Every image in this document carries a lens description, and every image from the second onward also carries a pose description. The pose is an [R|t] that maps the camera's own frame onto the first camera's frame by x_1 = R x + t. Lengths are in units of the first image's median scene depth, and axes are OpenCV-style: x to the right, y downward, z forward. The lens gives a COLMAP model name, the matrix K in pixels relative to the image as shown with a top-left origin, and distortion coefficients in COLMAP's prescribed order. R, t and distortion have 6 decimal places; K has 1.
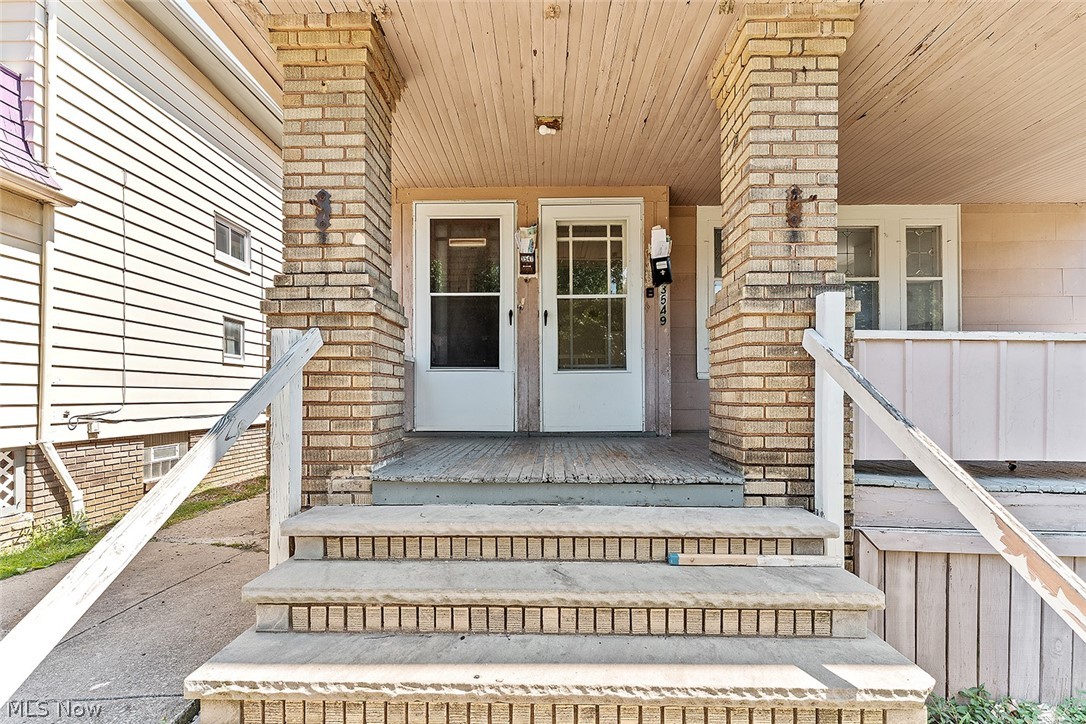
lens RADIAL K [[469.0, 0, 543.2], [0, 469.0, 390.1], [0, 0, 1]] dist [0.001836, -0.000061]
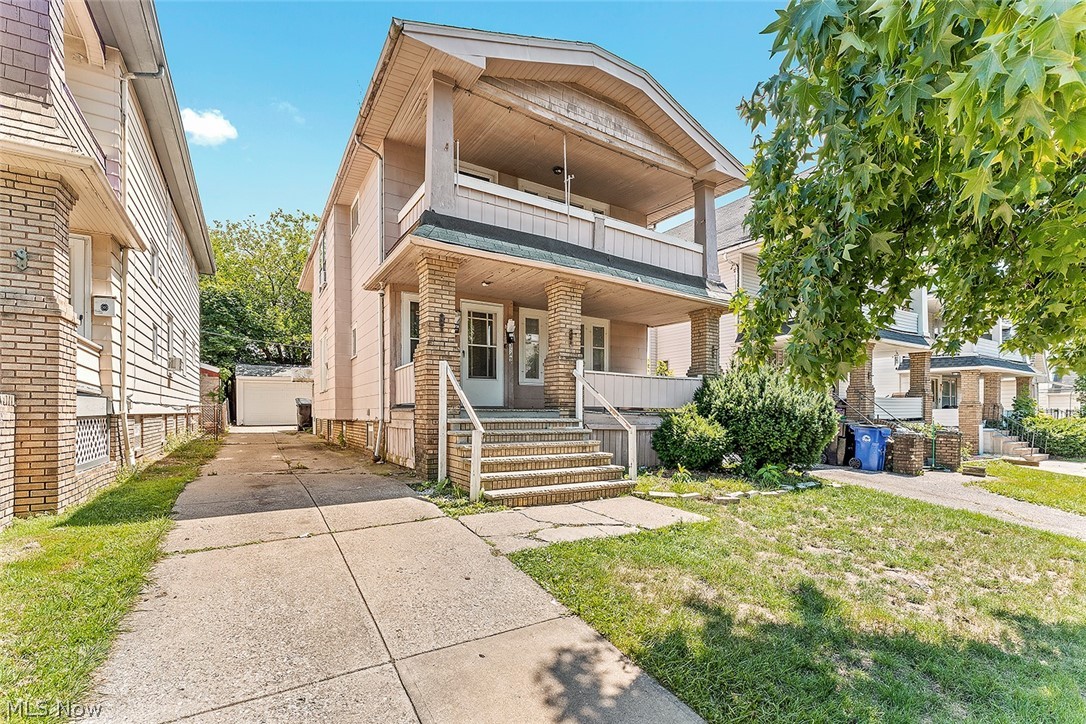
lens RADIAL K [[469.0, 0, 536.9], [0, 469.0, 411.0], [0, 0, 1]] dist [0.001836, -0.000061]
pose [[0.849808, 0.006606, 0.527052, -1.517883], [-0.011454, 0.999917, 0.005935, 0.167097], [-0.526969, -0.011081, 0.849813, -1.847868]]
